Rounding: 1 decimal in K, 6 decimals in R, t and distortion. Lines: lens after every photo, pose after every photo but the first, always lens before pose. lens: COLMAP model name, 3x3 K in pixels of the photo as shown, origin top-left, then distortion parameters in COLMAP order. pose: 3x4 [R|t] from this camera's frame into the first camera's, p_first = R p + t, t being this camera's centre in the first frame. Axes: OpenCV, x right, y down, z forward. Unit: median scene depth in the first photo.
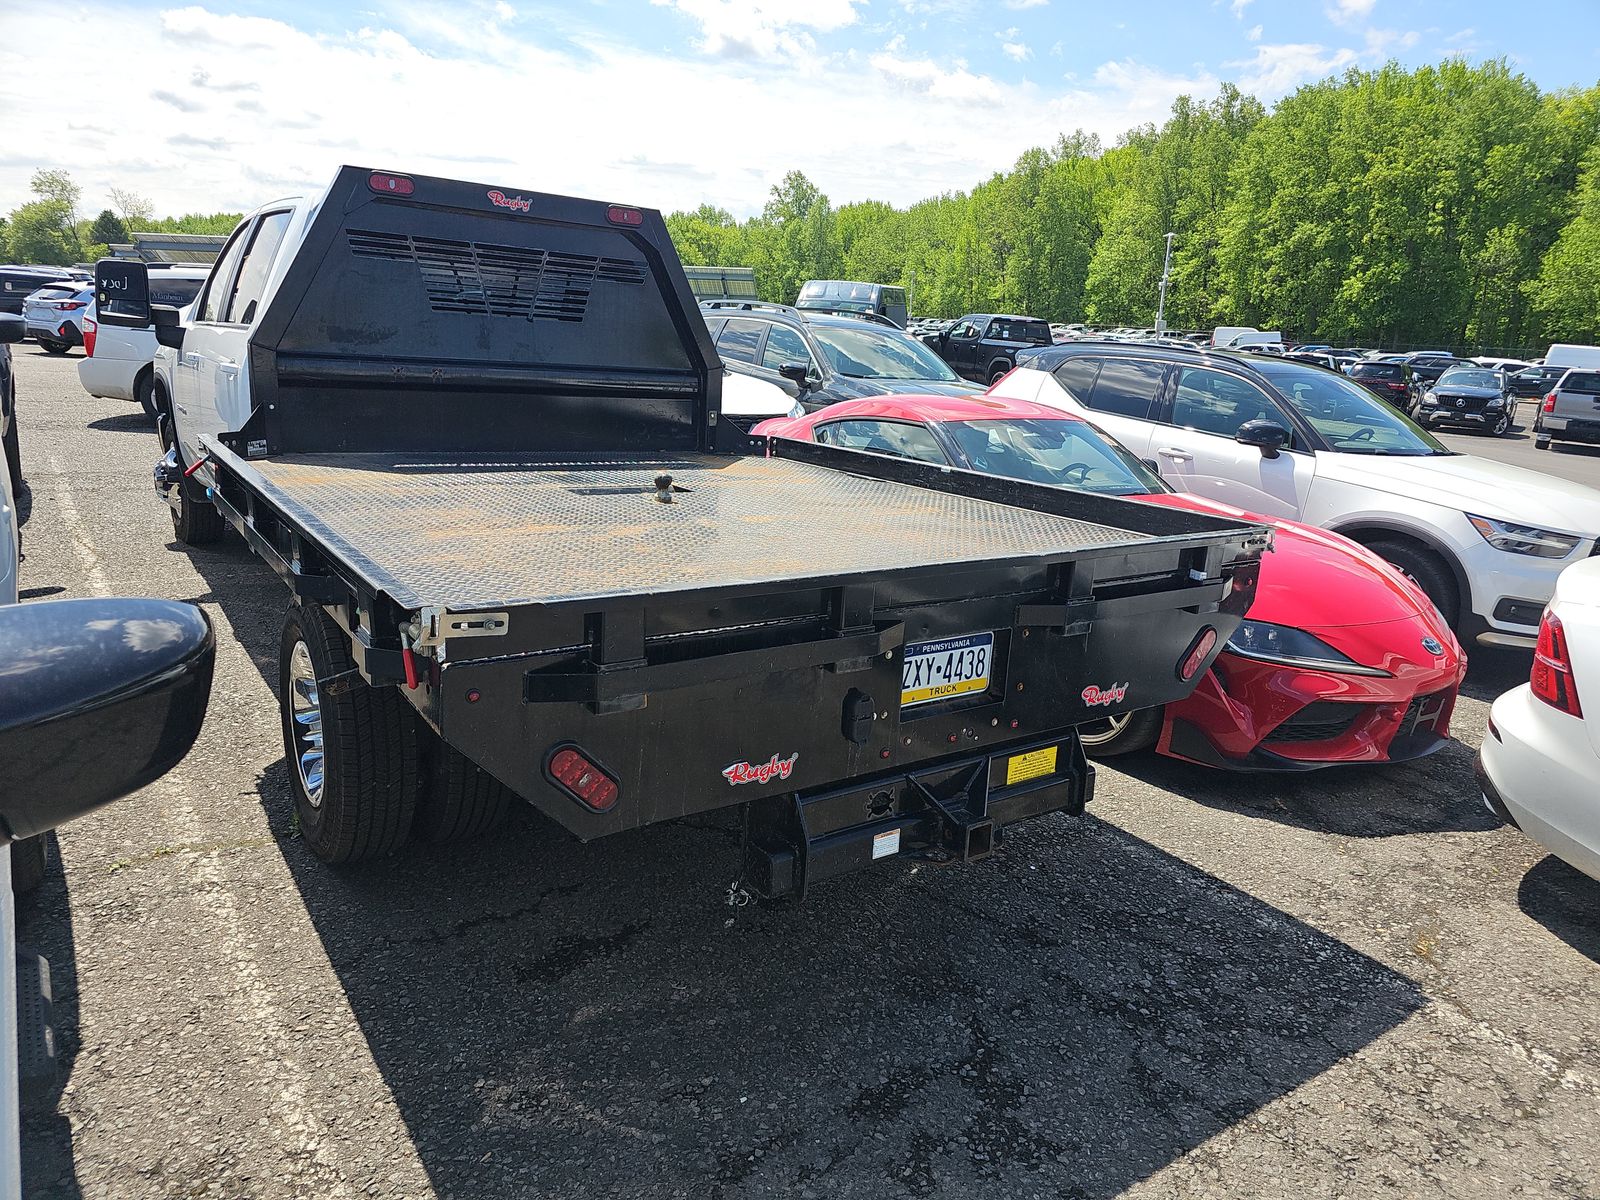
lens RADIAL K [[1050.7, 0, 803.7], [0, 1050.7, 601.2], [0, 0, 1]] dist [0.039001, -0.038424]
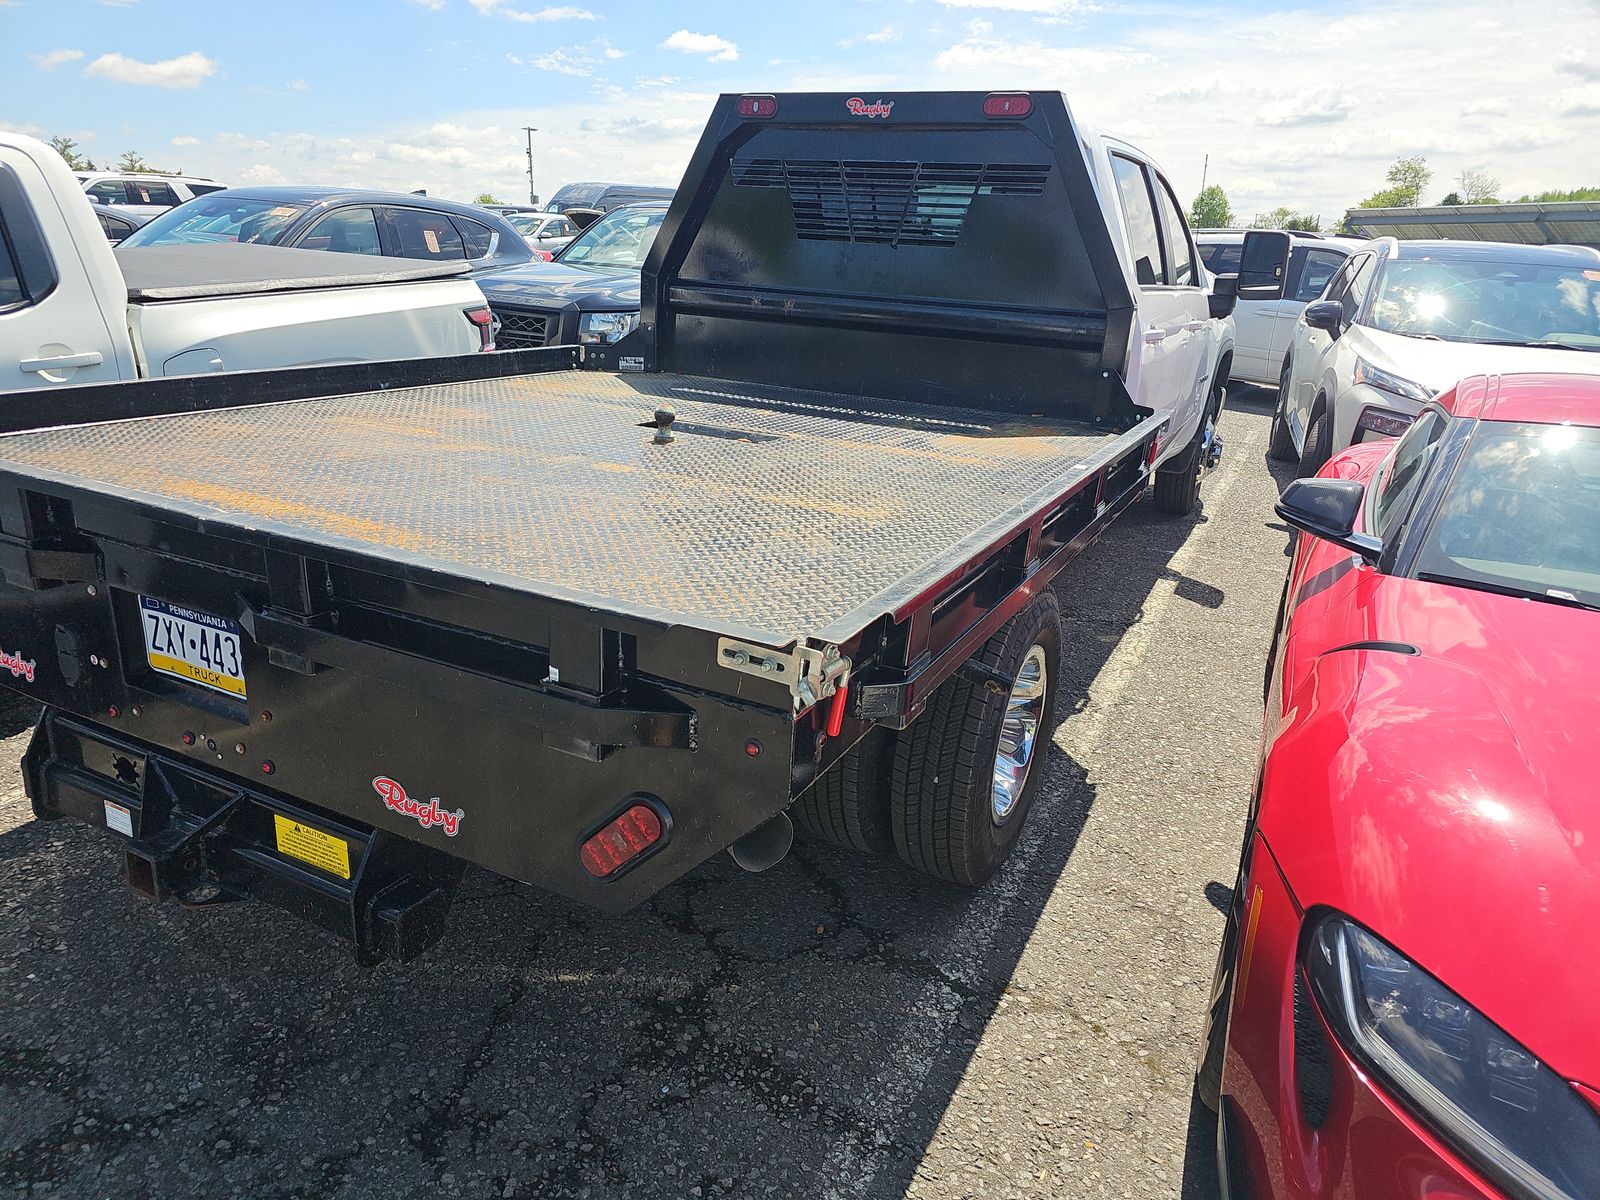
lens RADIAL K [[1050.7, 0, 823.1], [0, 1050.7, 608.9], [0, 0, 1]] dist [0.039001, -0.038424]
pose [[0.469007, 0.250655, -0.846879, 0.609964], [-0.233395, 0.959970, 0.154871, -0.113597], [0.851798, 0.125022, 0.508734, 0.623546]]
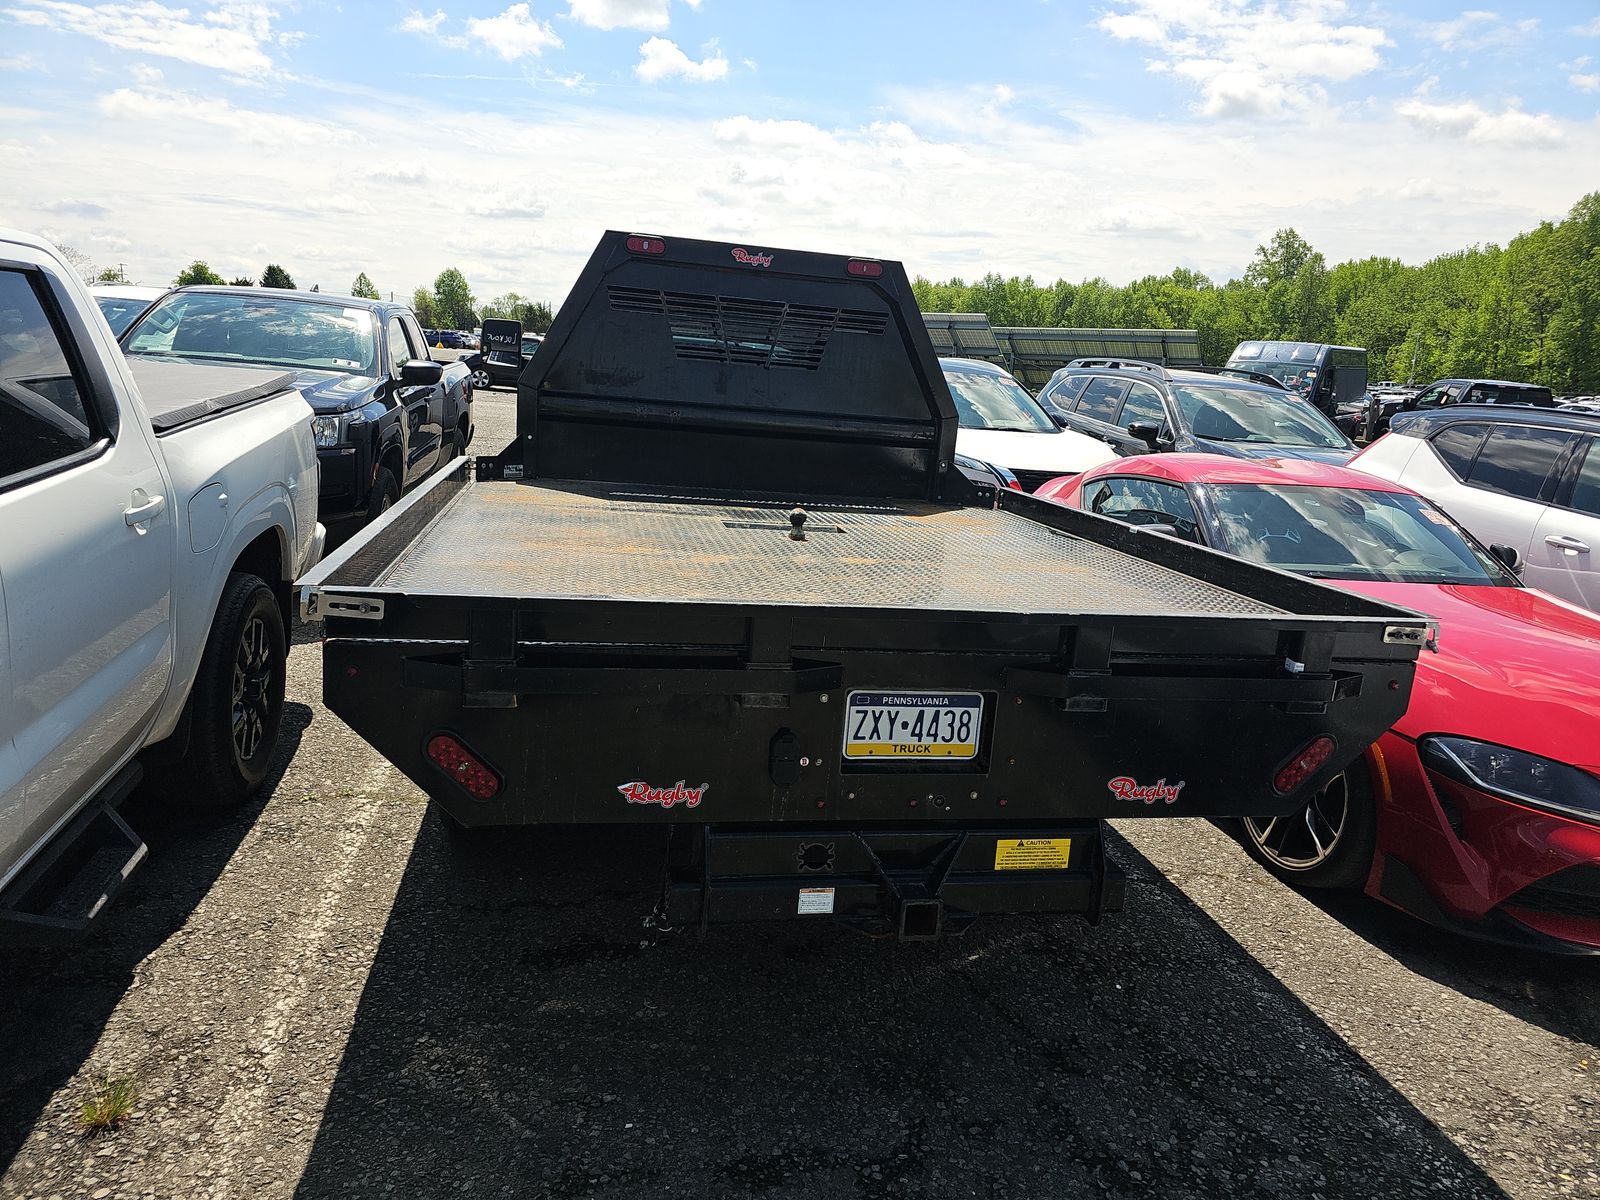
lens RADIAL K [[1050.7, 0, 809.2], [0, 1050.7, 605.4], [0, 0, 1]] dist [0.039001, -0.038424]
pose [[0.913249, 0.096827, -0.395727, 0.255293], [-0.118225, 0.992534, -0.029981, -0.001403], [0.389870, 0.074165, 0.917878, 0.069273]]
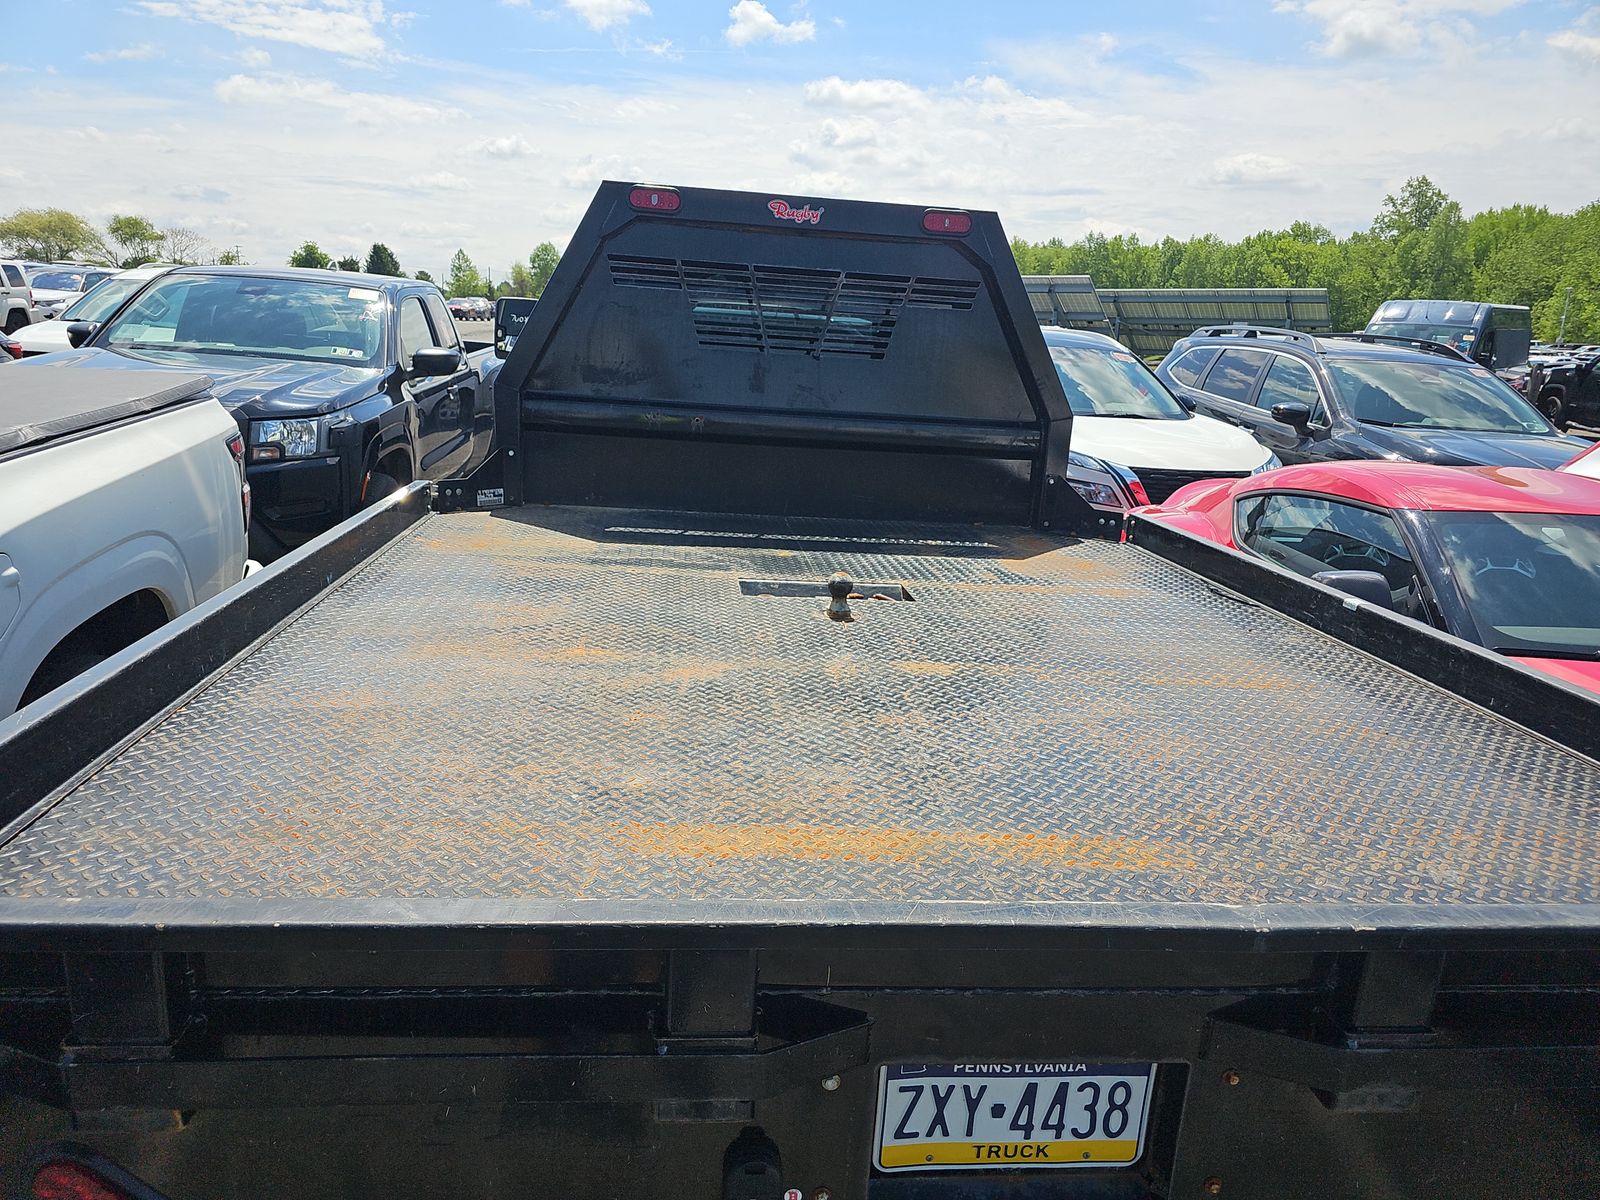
lens RADIAL K [[1050.7, 0, 792.4], [0, 1050.7, 601.5], [0, 0, 1]] dist [0.039001, -0.038424]
pose [[0.868124, 0.115269, -0.482777, 0.156894], [-0.127410, 0.991820, 0.007704, -0.095118], [0.479716, 0.054823, 0.875709, 0.333100]]
